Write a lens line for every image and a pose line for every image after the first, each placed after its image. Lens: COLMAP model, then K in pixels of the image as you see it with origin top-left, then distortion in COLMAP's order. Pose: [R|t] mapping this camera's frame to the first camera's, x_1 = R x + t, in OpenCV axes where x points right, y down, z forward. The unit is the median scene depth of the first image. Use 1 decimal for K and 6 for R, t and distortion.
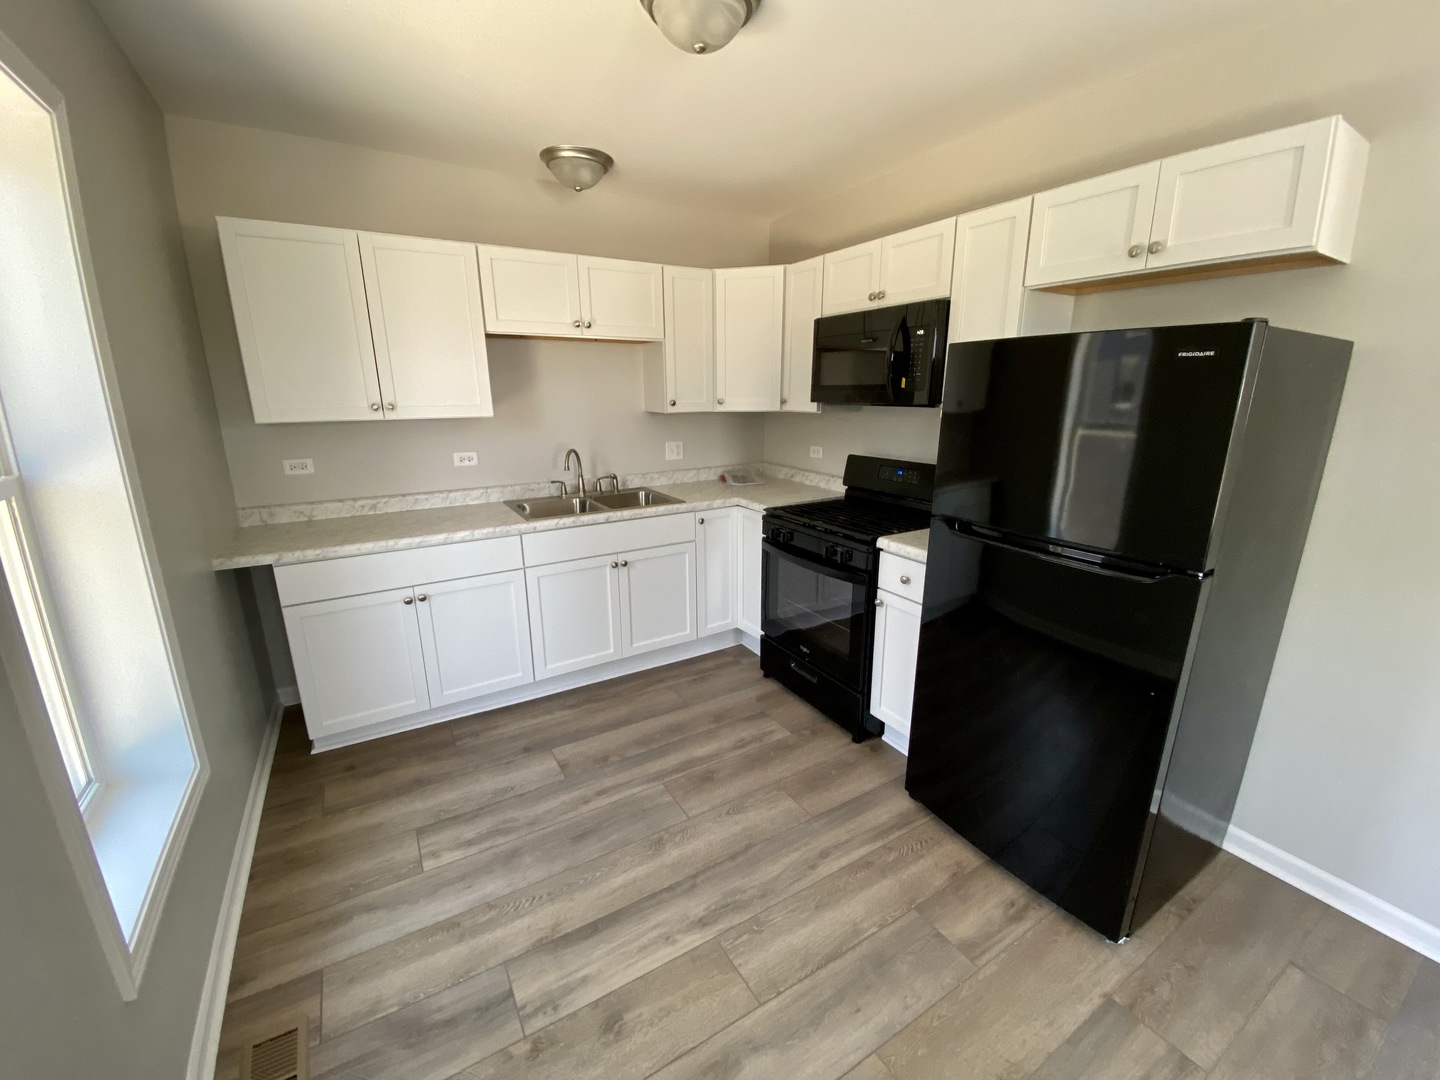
lens RADIAL K [[591.6, 0, 720.0], [0, 591.6, 540.0], [0, 0, 1]] dist [0.031656, -0.023747]
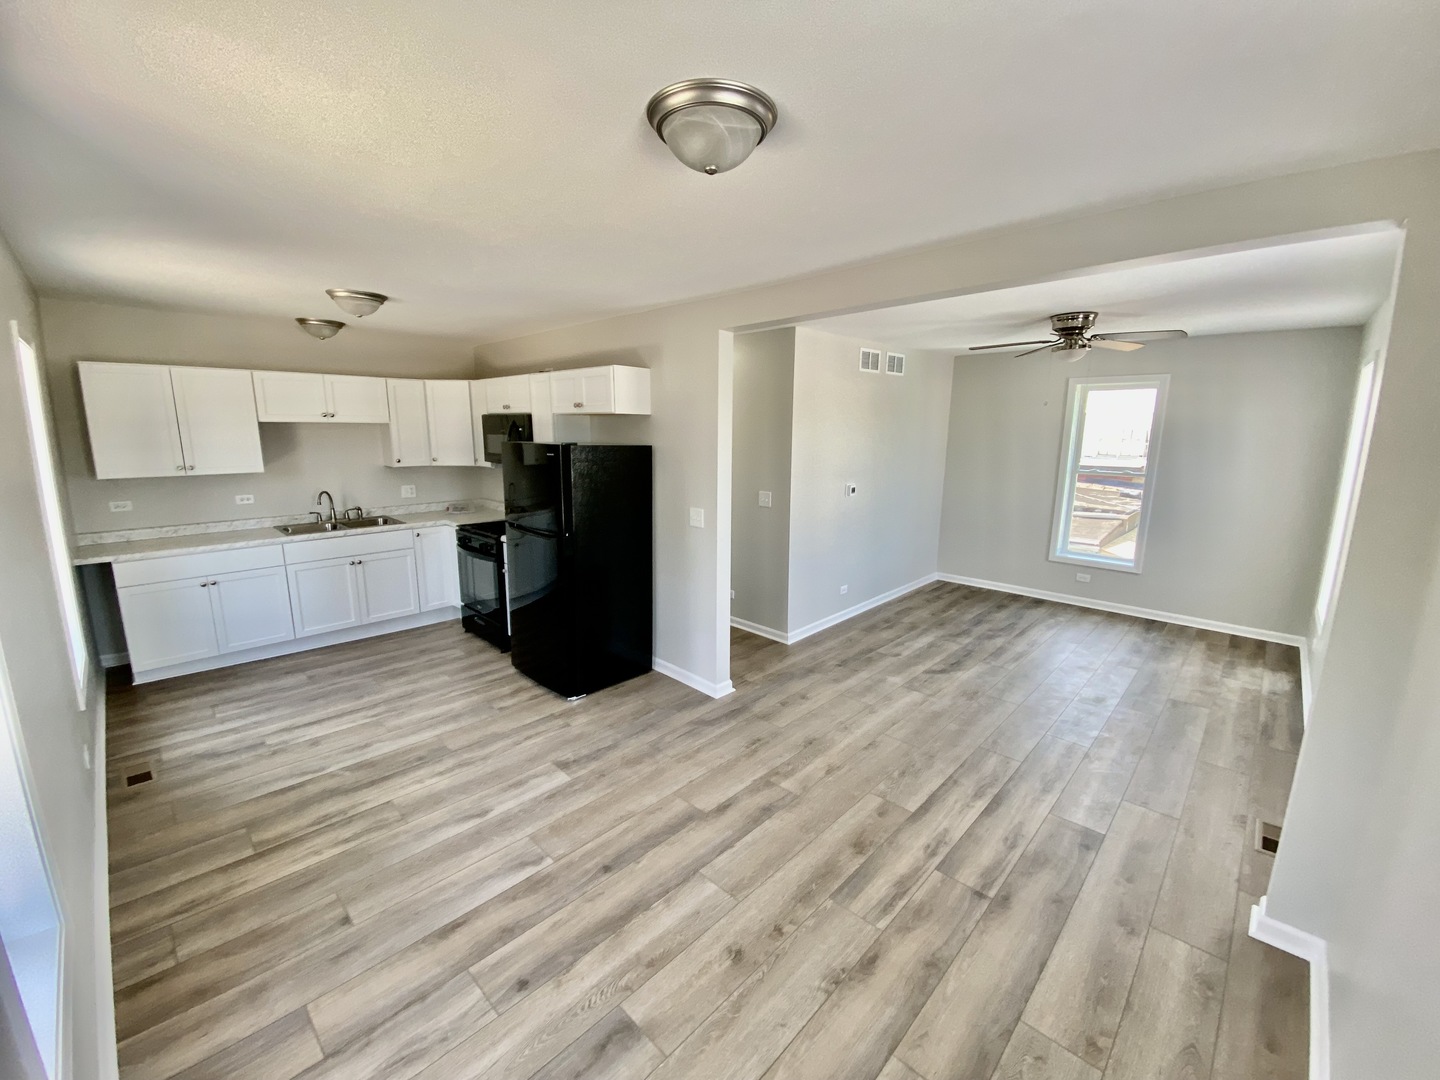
lens RADIAL K [[591.6, 0, 720.0], [0, 591.6, 540.0], [0, 0, 1]] dist [0.031656, -0.023747]
pose [[0.968758, -0.034629, 0.245578, 0.424150], [0.050338, 0.997048, -0.057981, 0.135192], [-0.242845, 0.068532, 0.967641, -0.880931]]
